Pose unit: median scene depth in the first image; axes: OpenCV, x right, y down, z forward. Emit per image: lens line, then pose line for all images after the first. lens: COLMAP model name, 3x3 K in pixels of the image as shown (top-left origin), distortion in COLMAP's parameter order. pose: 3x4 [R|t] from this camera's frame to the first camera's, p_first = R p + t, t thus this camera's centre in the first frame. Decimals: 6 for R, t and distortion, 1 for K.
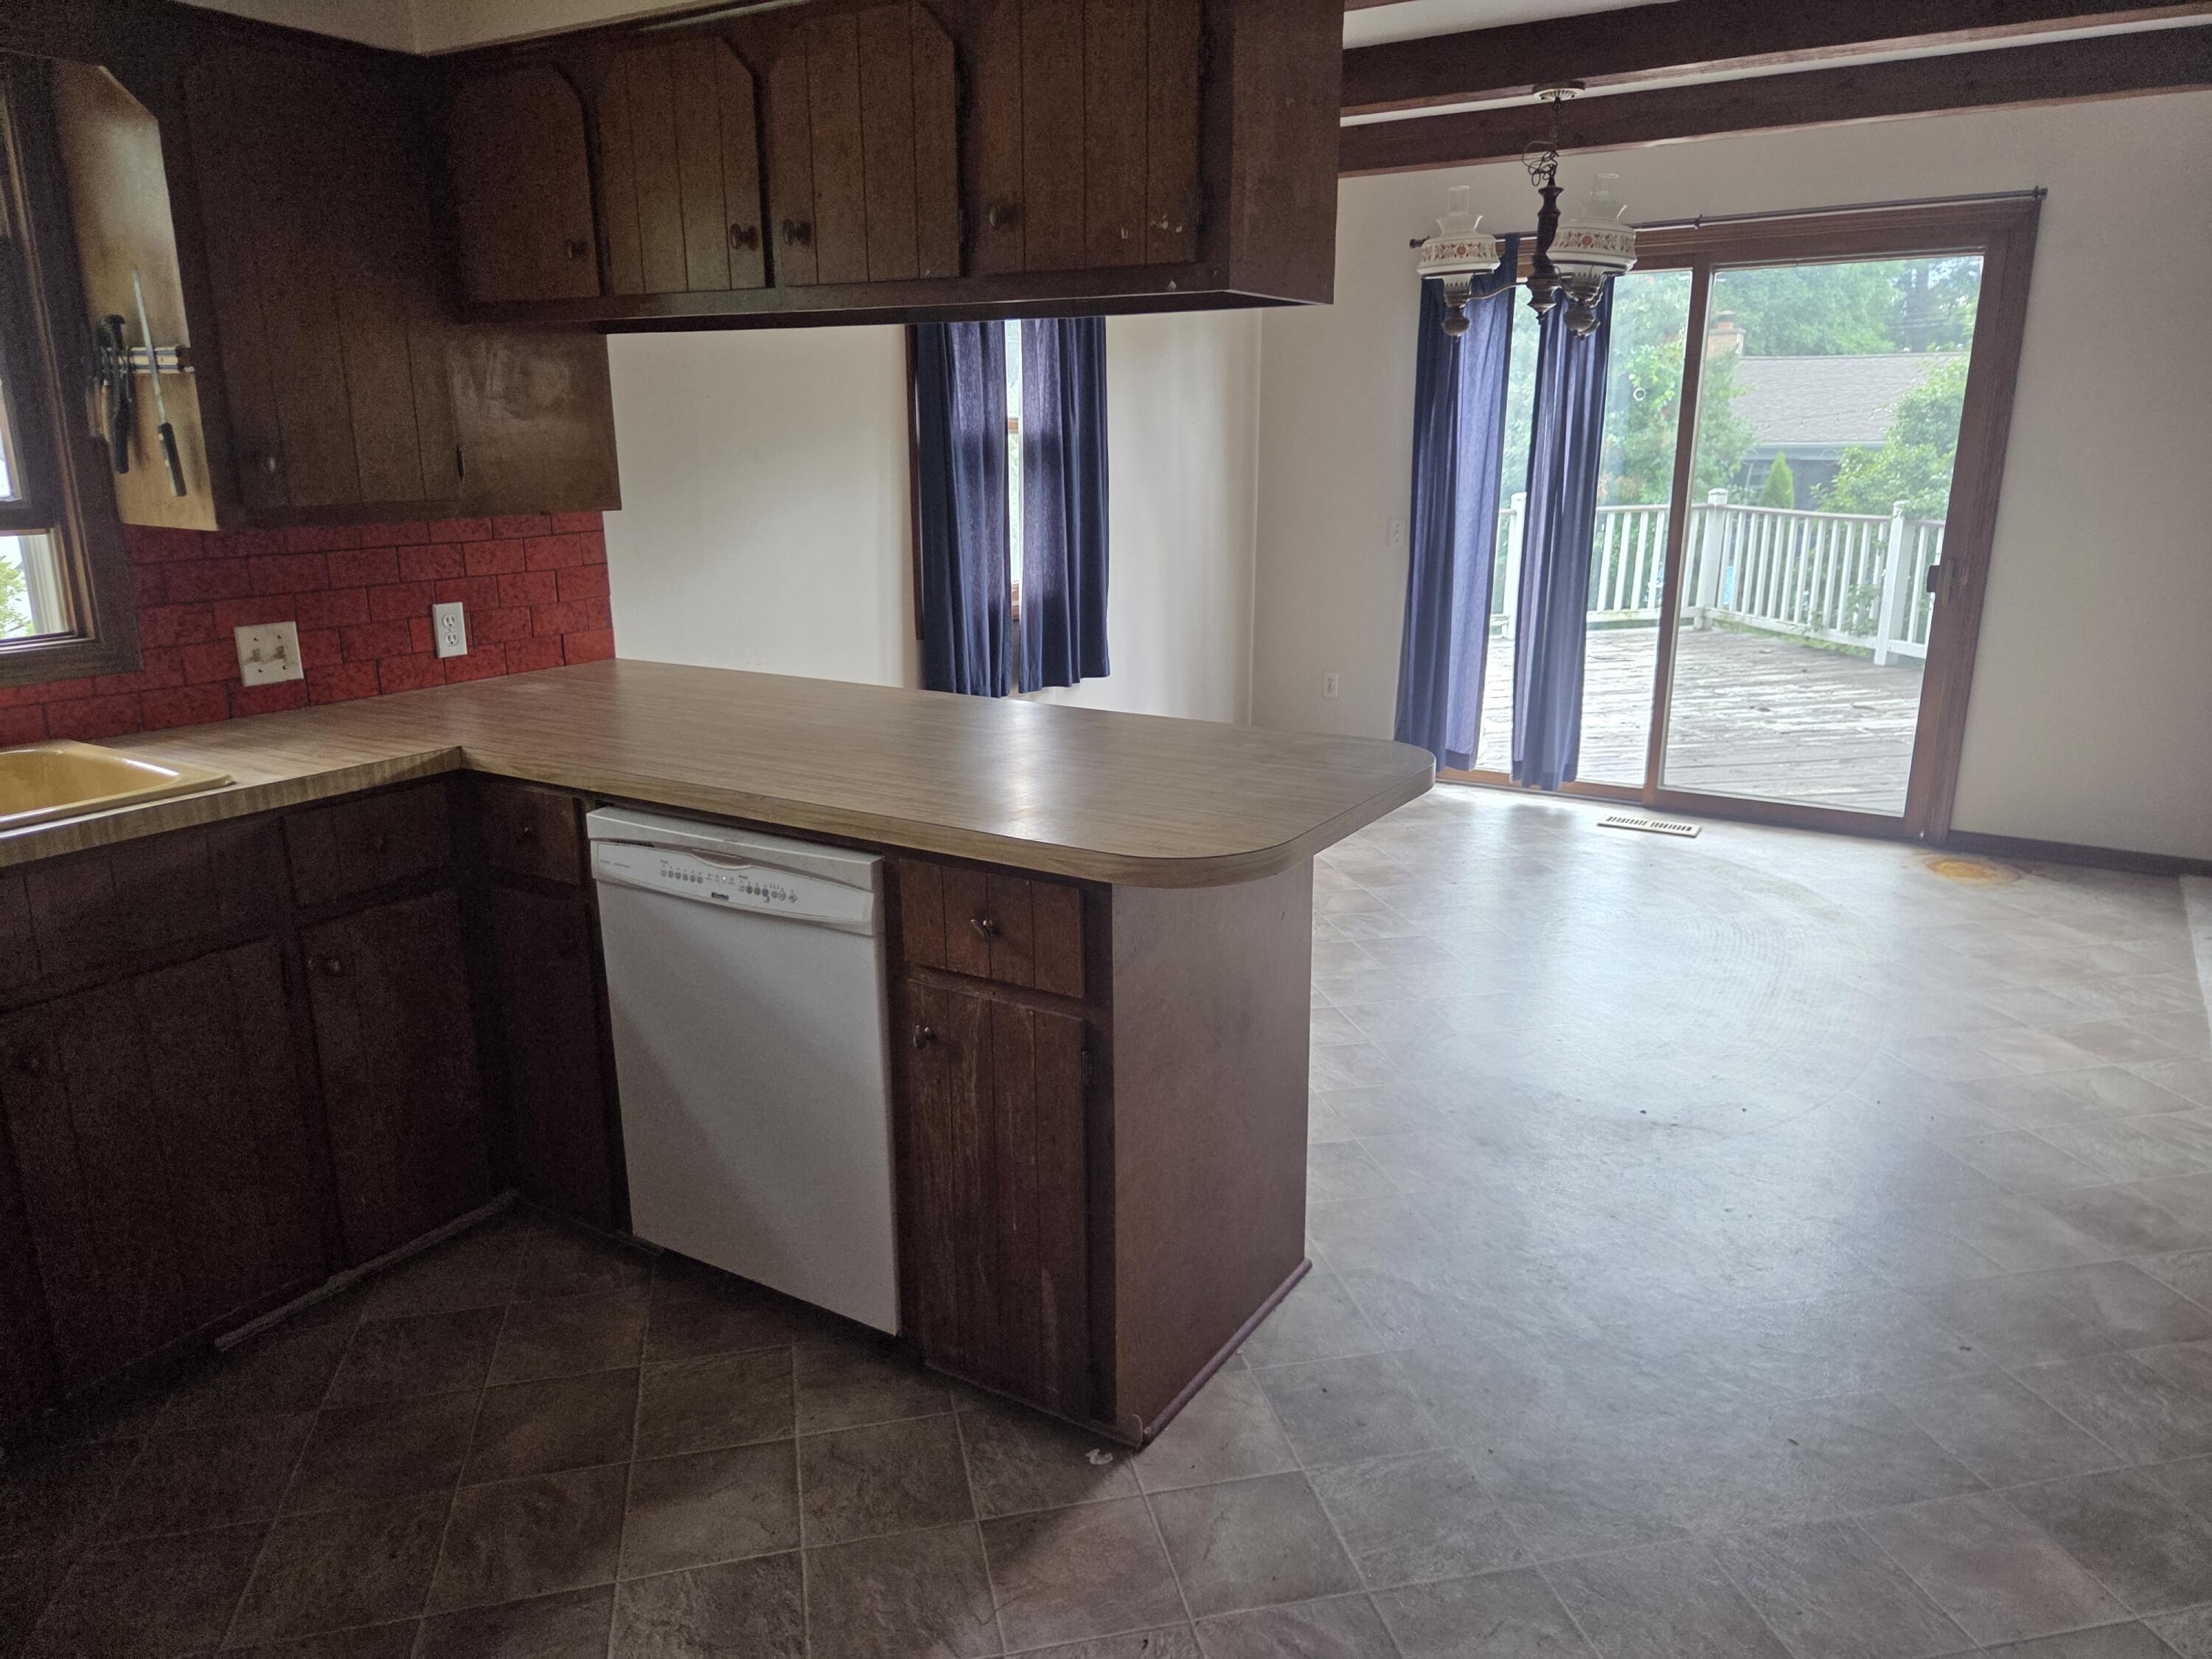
lens RADIAL K [[1494.5, 0, 1115.1], [0, 1494.5, 799.7], [0, 0, 1]] dist [0.067491, -0.052442]
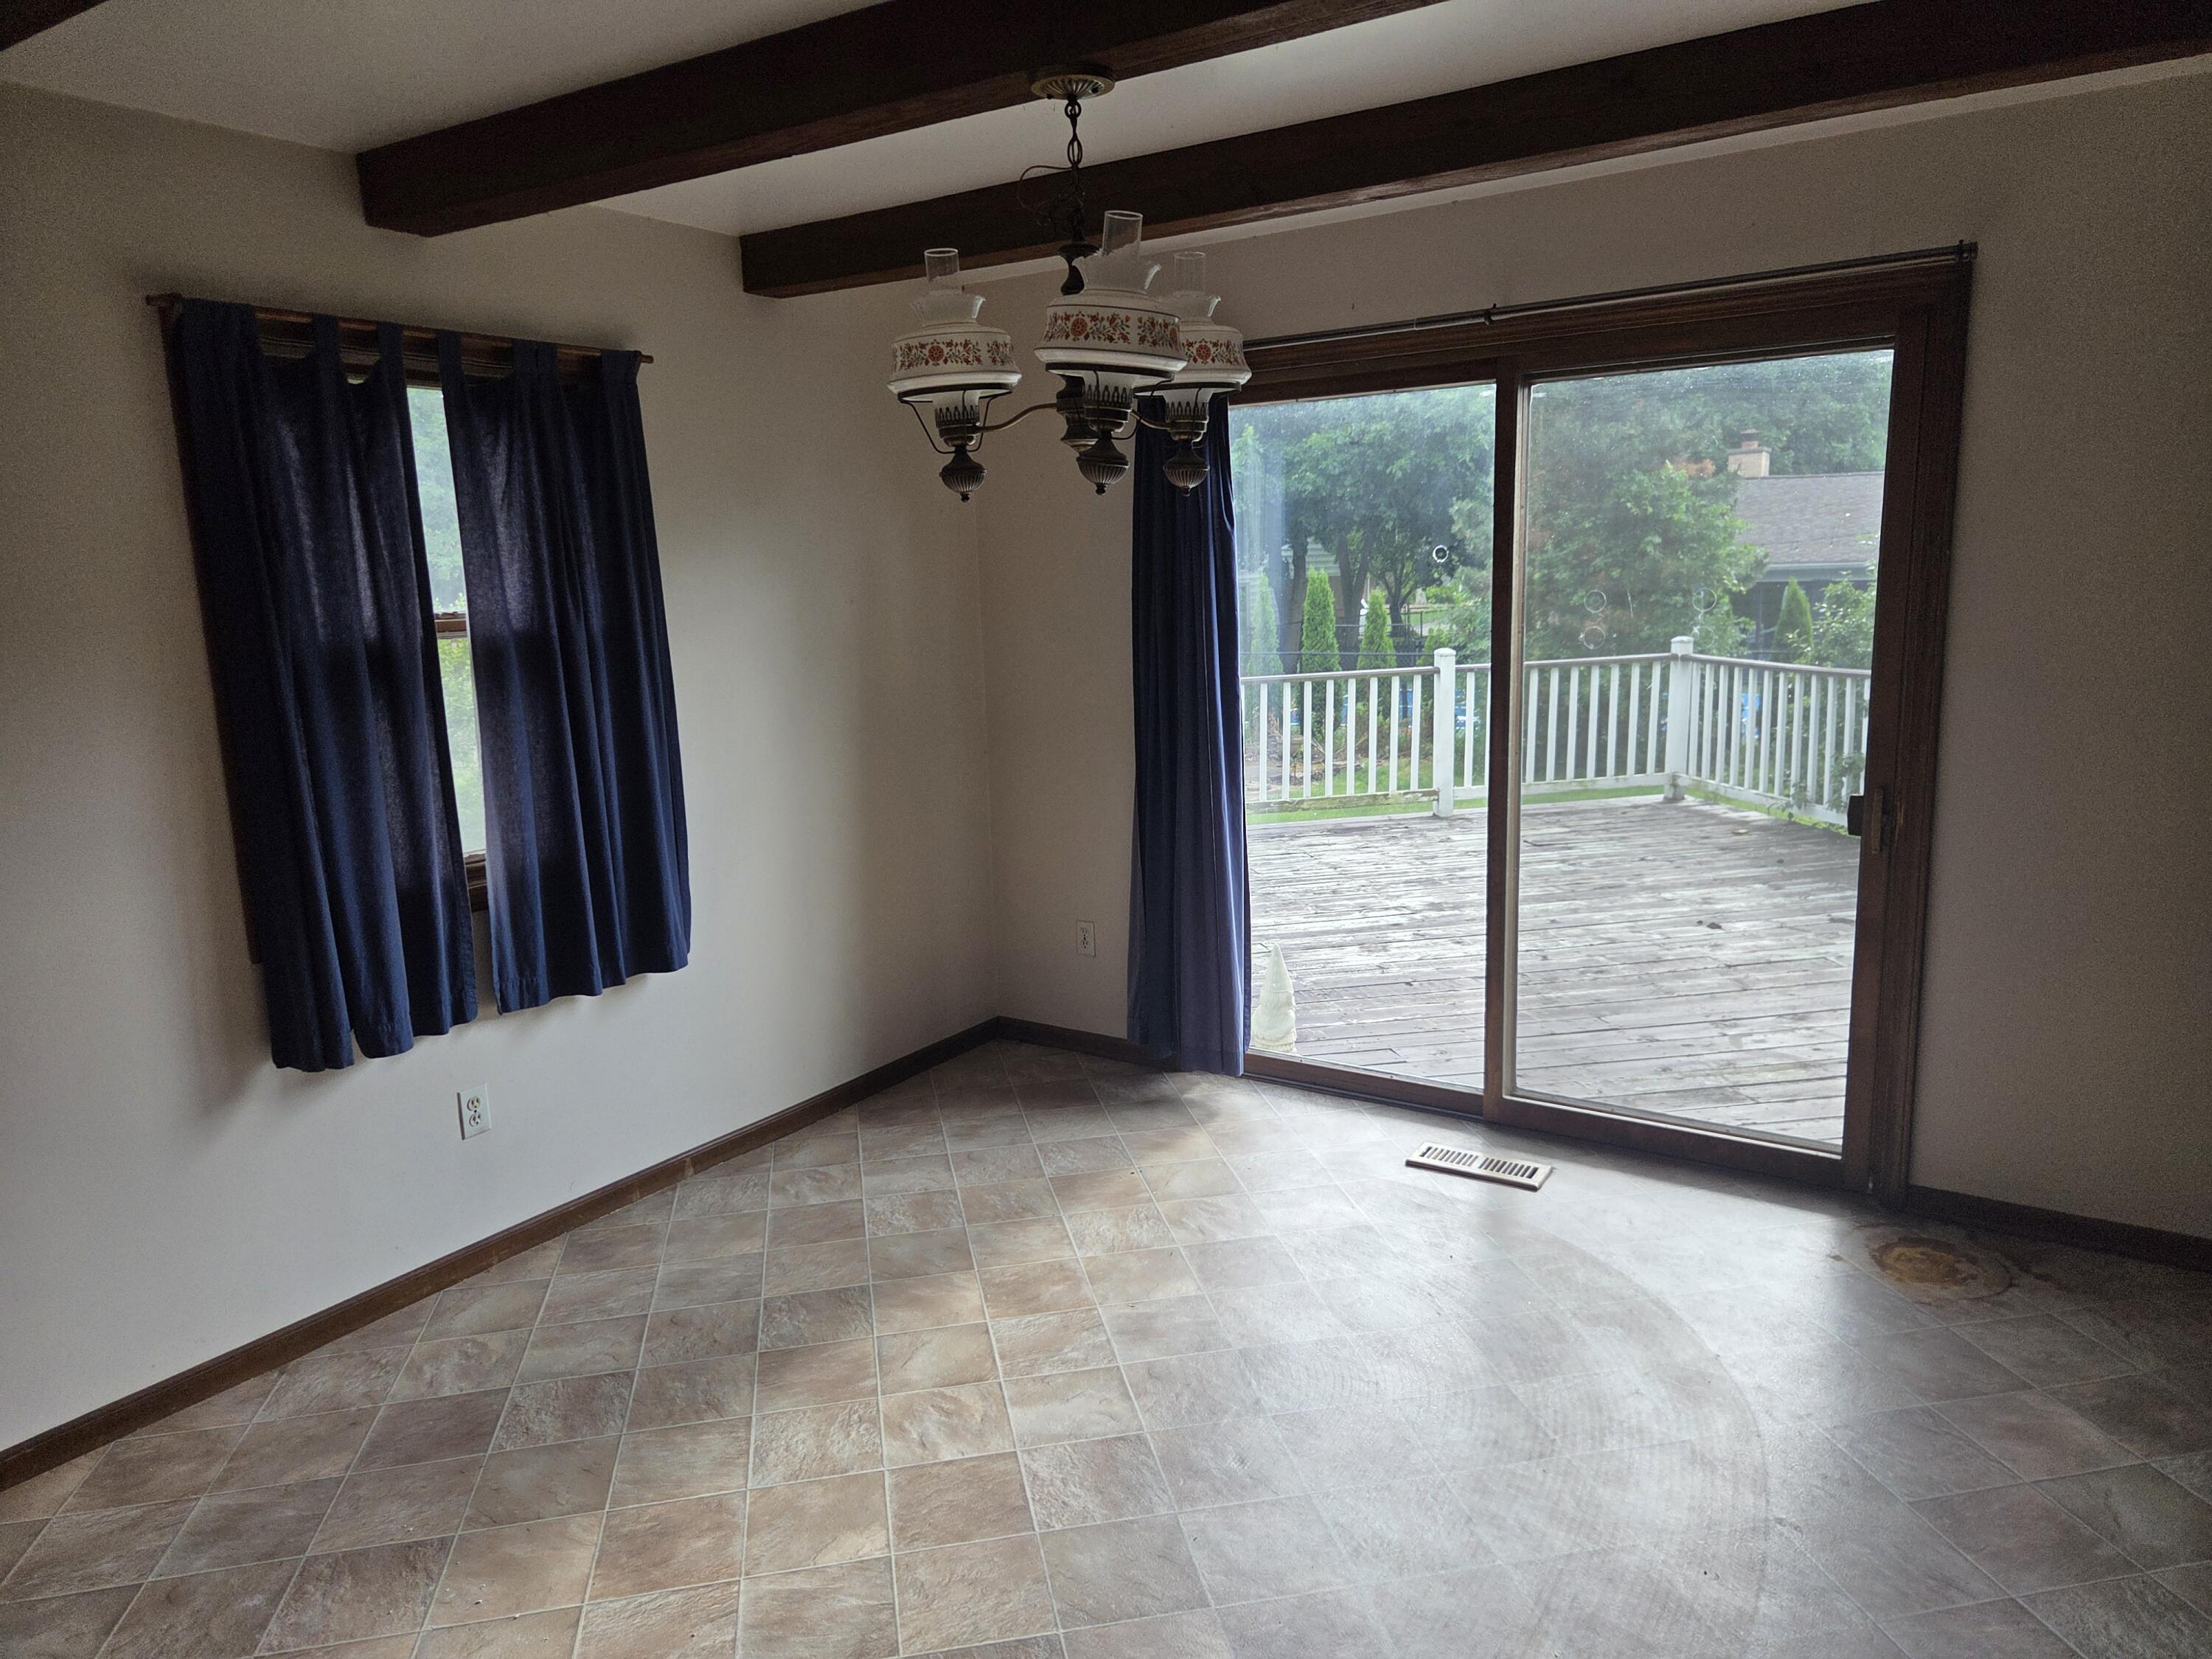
lens RADIAL K [[1494.5, 0, 1121.4], [0, 1494.5, 822.7], [0, 0, 1]] dist [0.067491, -0.052442]
pose [[0.999152, -0.021471, -0.035137, 0.148131], [0.018992, 0.997406, -0.069427, -0.063960], [0.036536, 0.068701, 0.996968, 0.198445]]
